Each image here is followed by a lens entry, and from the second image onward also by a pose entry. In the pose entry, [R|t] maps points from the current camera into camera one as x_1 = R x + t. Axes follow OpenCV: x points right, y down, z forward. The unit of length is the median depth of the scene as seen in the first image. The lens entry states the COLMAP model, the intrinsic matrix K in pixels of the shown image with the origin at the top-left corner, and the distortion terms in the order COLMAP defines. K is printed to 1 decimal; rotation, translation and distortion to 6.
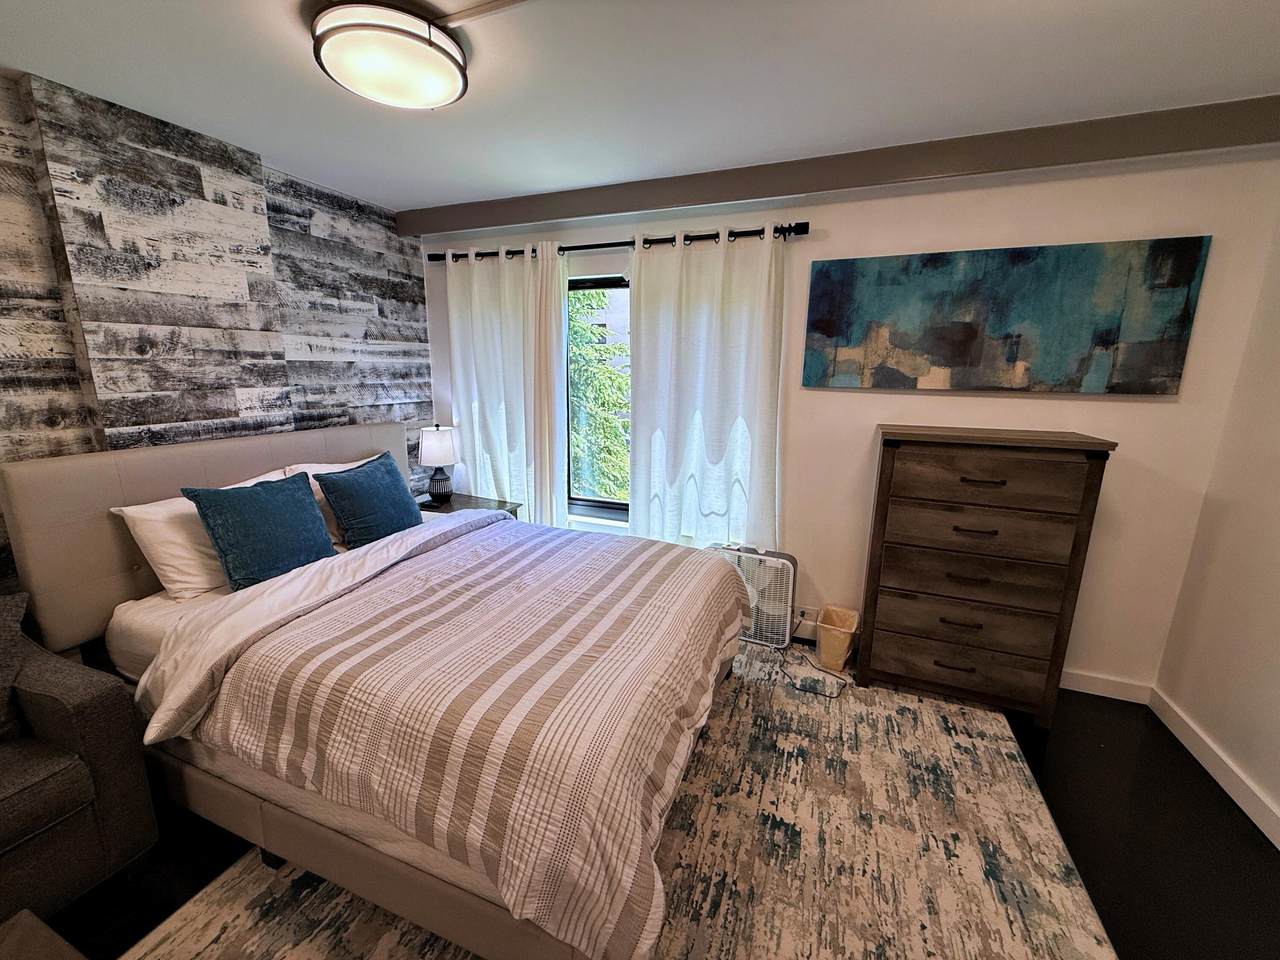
lens RADIAL K [[508.8, 0, 636.6], [0, 508.8, 478.9], [0, 0, 1]] dist [-0.000083, -0.000239]
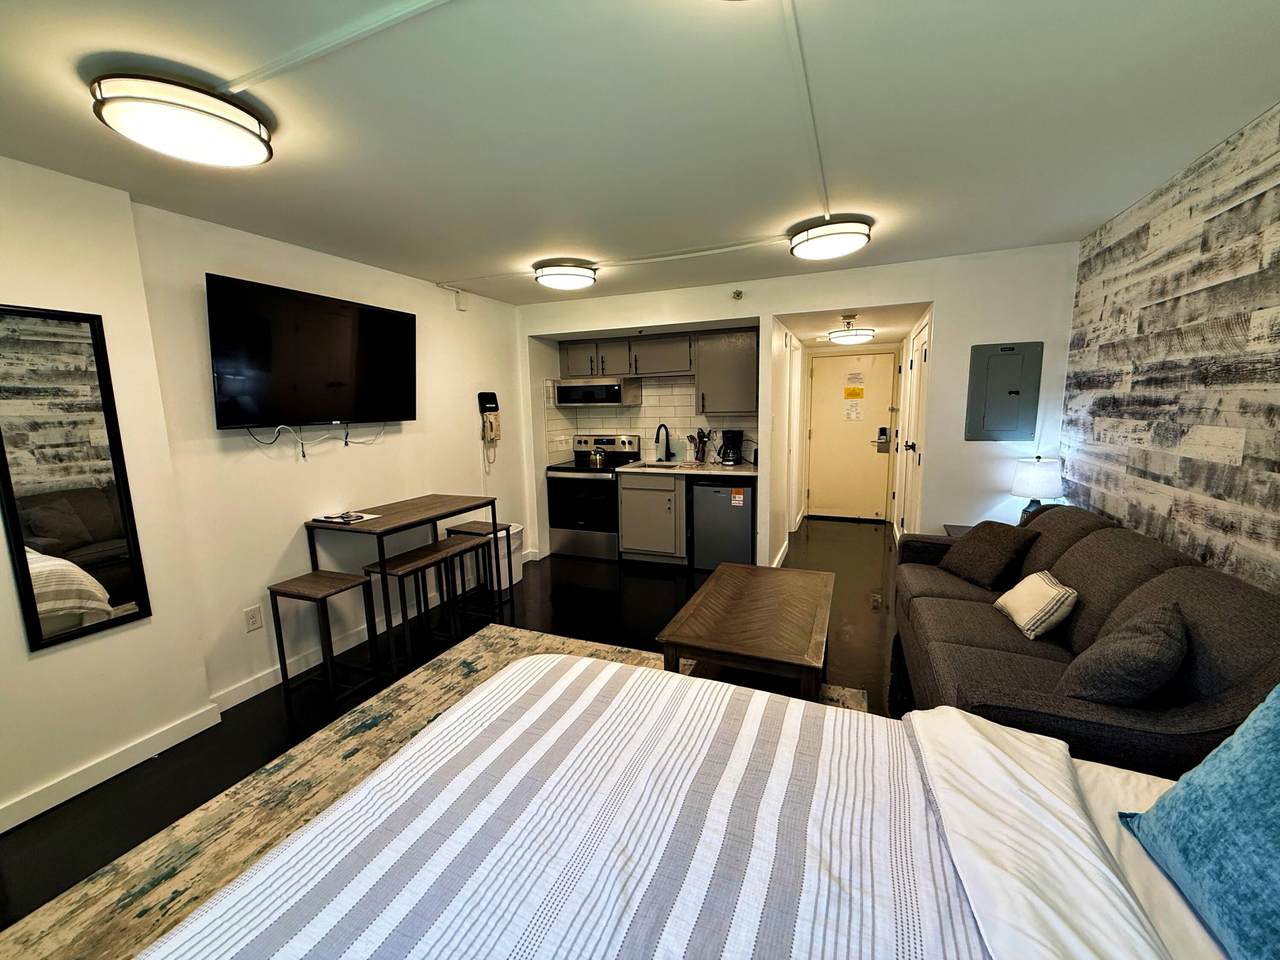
lens RADIAL K [[508.8, 0, 636.6], [0, 508.8, 478.9], [0, 0, 1]] dist [-0.000083, -0.000239]
pose [[-0.999717, 0.009201, 0.021934, -0.217305], [0.016472, 0.933070, 0.359316, -0.254882], [-0.017160, 0.359576, -0.932958, 1.123798]]
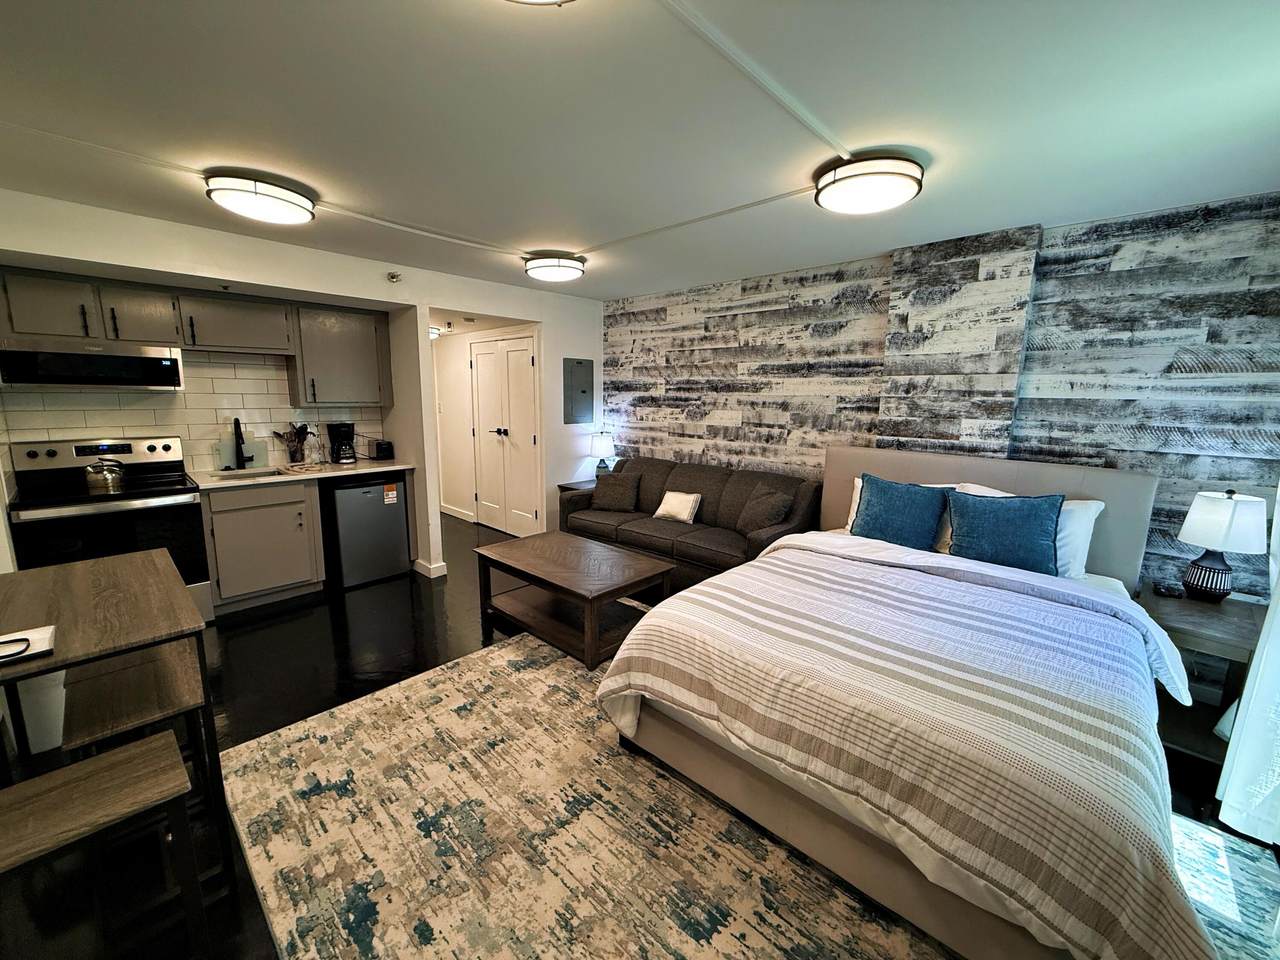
lens RADIAL K [[508.8, 0, 636.6], [0, 508.8, 478.9], [0, 0, 1]] dist [-0.000083, -0.000239]
pose [[-0.363390, 0.139175, -0.921183, 0.742673], [-0.218858, 0.948355, 0.229616, -0.146999], [0.905566, 0.285048, -0.314163, 0.689690]]
